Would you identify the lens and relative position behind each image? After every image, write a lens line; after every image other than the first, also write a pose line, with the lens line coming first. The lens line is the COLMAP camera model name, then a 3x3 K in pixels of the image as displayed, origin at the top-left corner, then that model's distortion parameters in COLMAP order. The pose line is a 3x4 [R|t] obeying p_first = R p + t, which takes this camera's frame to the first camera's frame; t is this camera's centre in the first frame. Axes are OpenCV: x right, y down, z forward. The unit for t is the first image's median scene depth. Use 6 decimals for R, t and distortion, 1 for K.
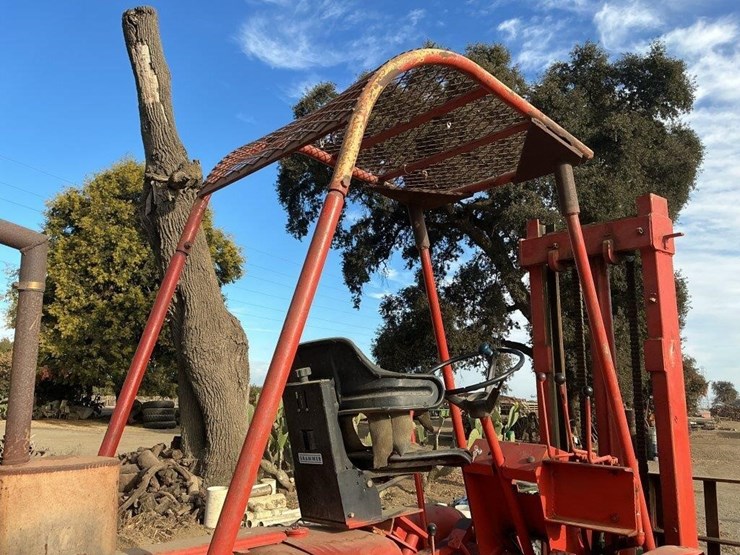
lens RADIAL K [[611.9, 0, 368.3], [0, 611.9, 275.5], [0, 0, 1]] dist [0.127900, -0.241548]
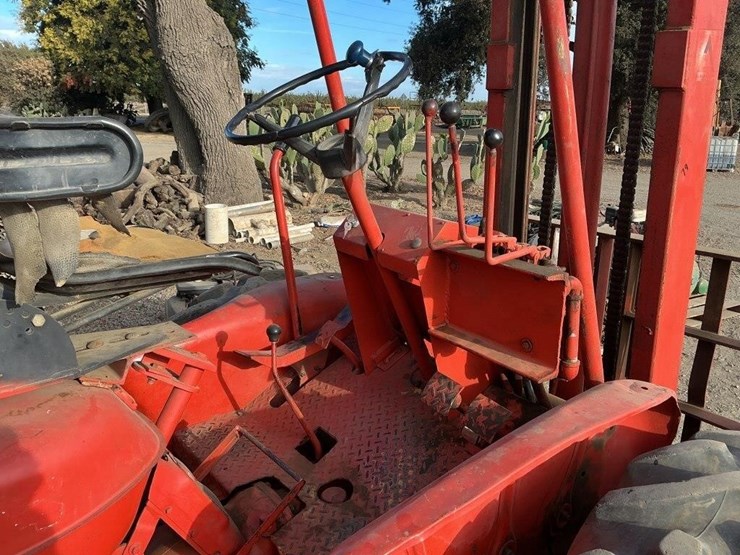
lens RADIAL K [[611.9, 0, 368.3], [0, 611.9, 275.5], [0, 0, 1]] dist [0.127900, -0.241548]
pose [[0.997571, 0.011466, -0.068707, 0.018242], [0.020602, 0.893662, 0.448267, 0.003623], [0.066541, -0.448594, 0.891255, 0.031137]]
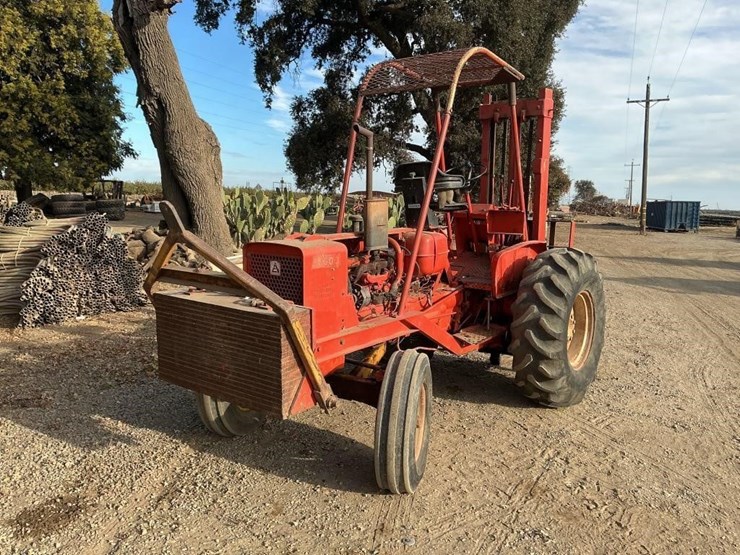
lens RADIAL K [[611.9, 0, 368.3], [0, 611.9, 275.5], [0, 0, 1]] dist [0.127900, -0.241548]
pose [[0.983975, -0.019470, 0.177239, -0.043295], [-0.038116, 0.948074, 0.315758, -0.014284], [-0.174183, -0.317454, 0.932139, -0.087701]]
